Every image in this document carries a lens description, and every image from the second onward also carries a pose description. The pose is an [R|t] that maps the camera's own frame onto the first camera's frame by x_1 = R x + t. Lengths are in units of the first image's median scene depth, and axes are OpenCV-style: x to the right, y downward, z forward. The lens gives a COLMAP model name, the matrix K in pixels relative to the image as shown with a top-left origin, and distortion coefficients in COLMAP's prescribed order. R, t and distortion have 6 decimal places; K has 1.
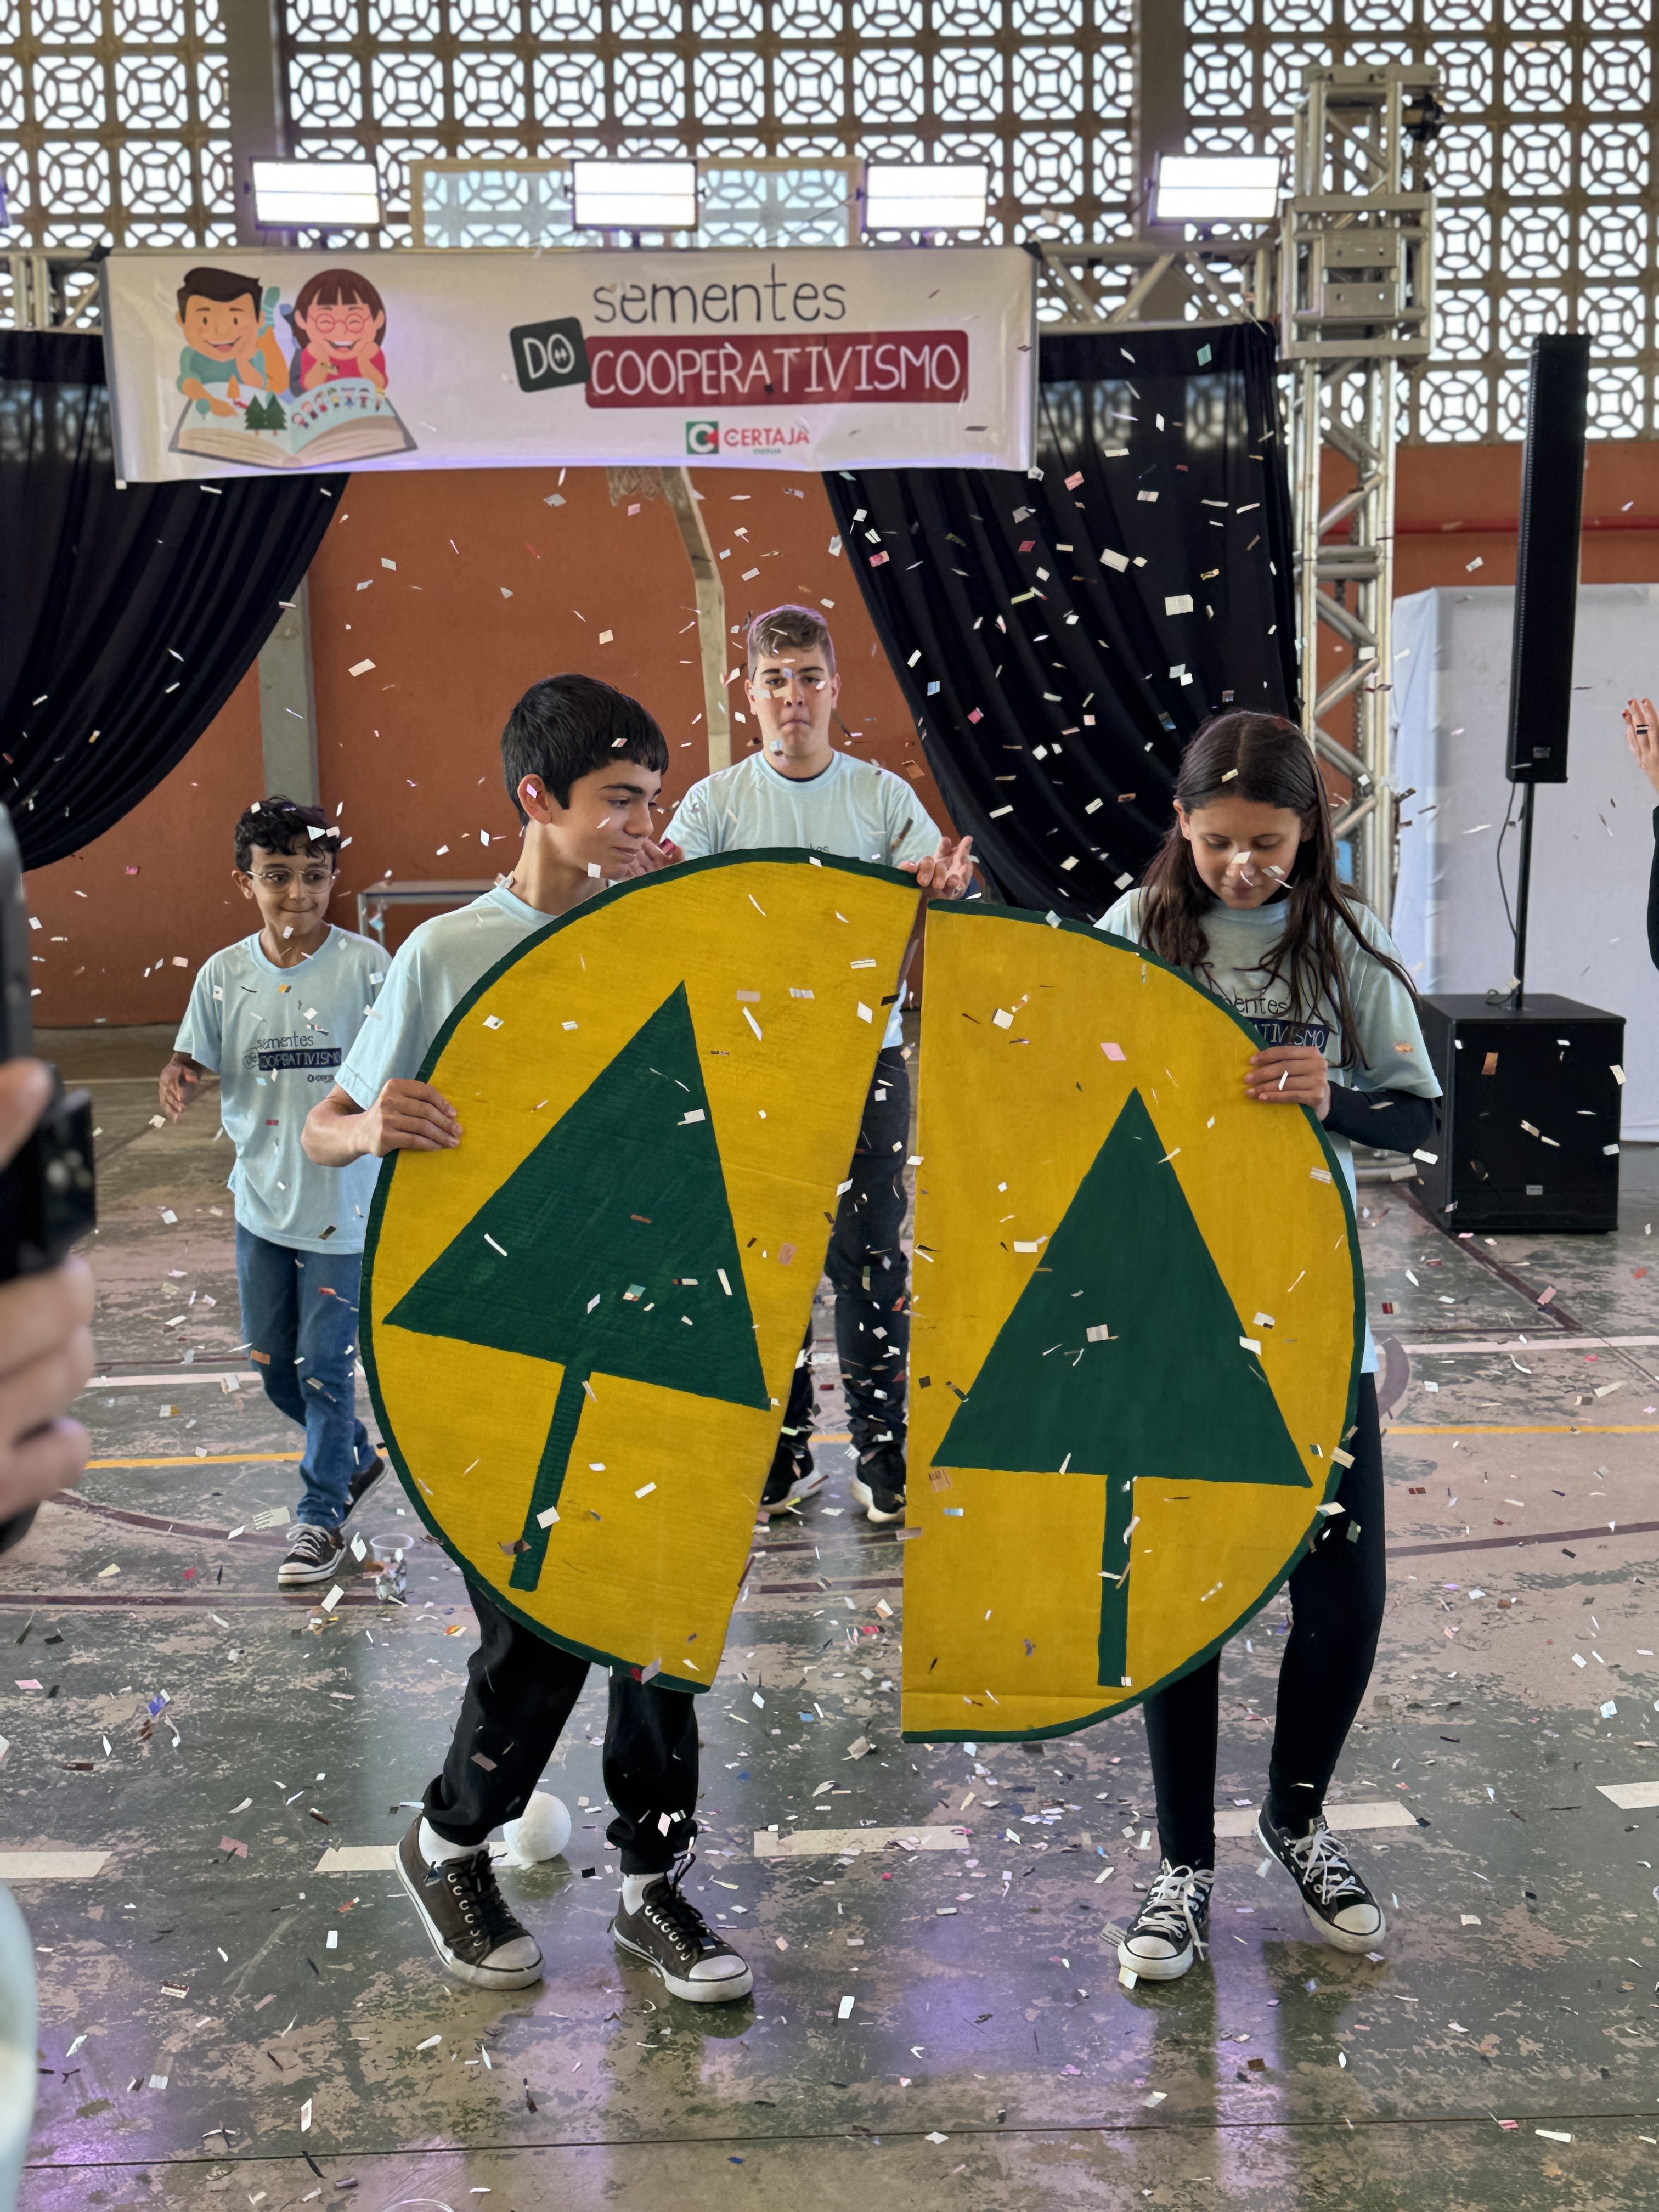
lens RADIAL K [[2783.4, 0, 841.6], [0, 2783.4, 1108.9], [0, 0, 1]] dist [0.051576, 0.000000]
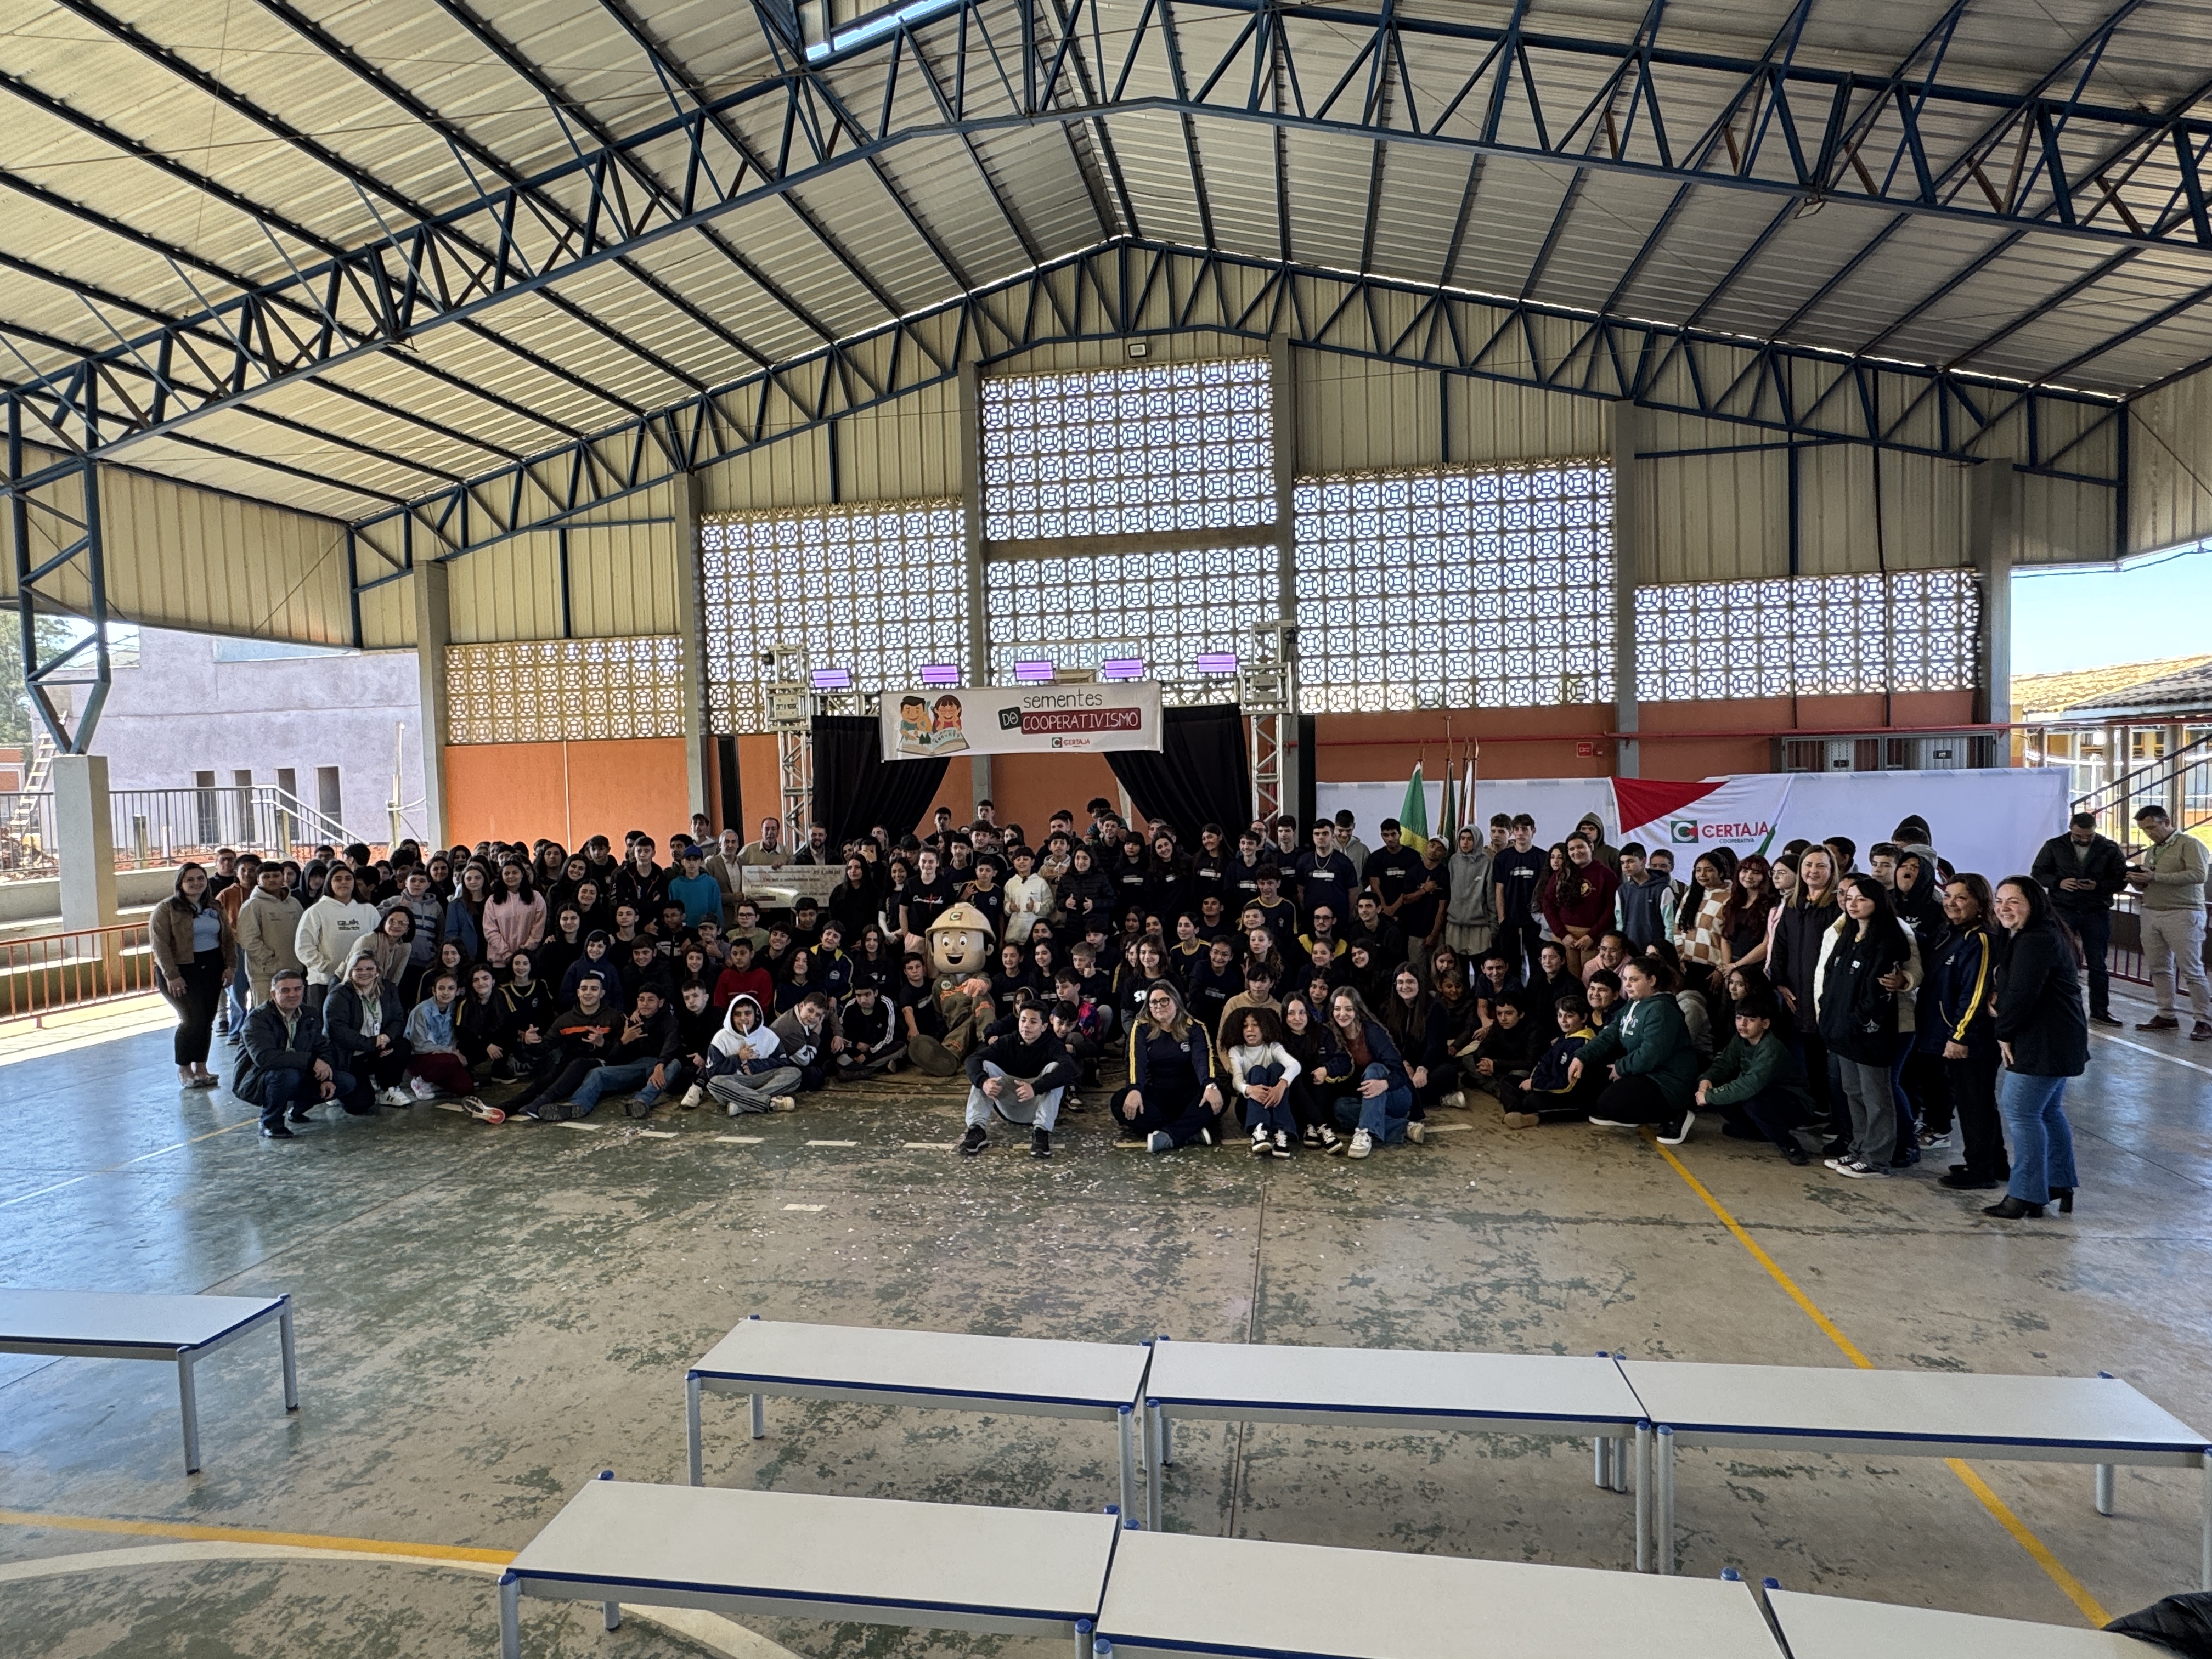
lens RADIAL K [[1230.8, 0, 1097.8], [0, 1230.8, 833.4], [0, 0, 1]] dist [-0.013683, 0.001384]
pose [[0.979680, -0.001657, -0.200558, 0.274416], [-0.015726, 0.996253, -0.085048, -0.020837], [0.199947, 0.086473, 0.975983, -0.341605]]
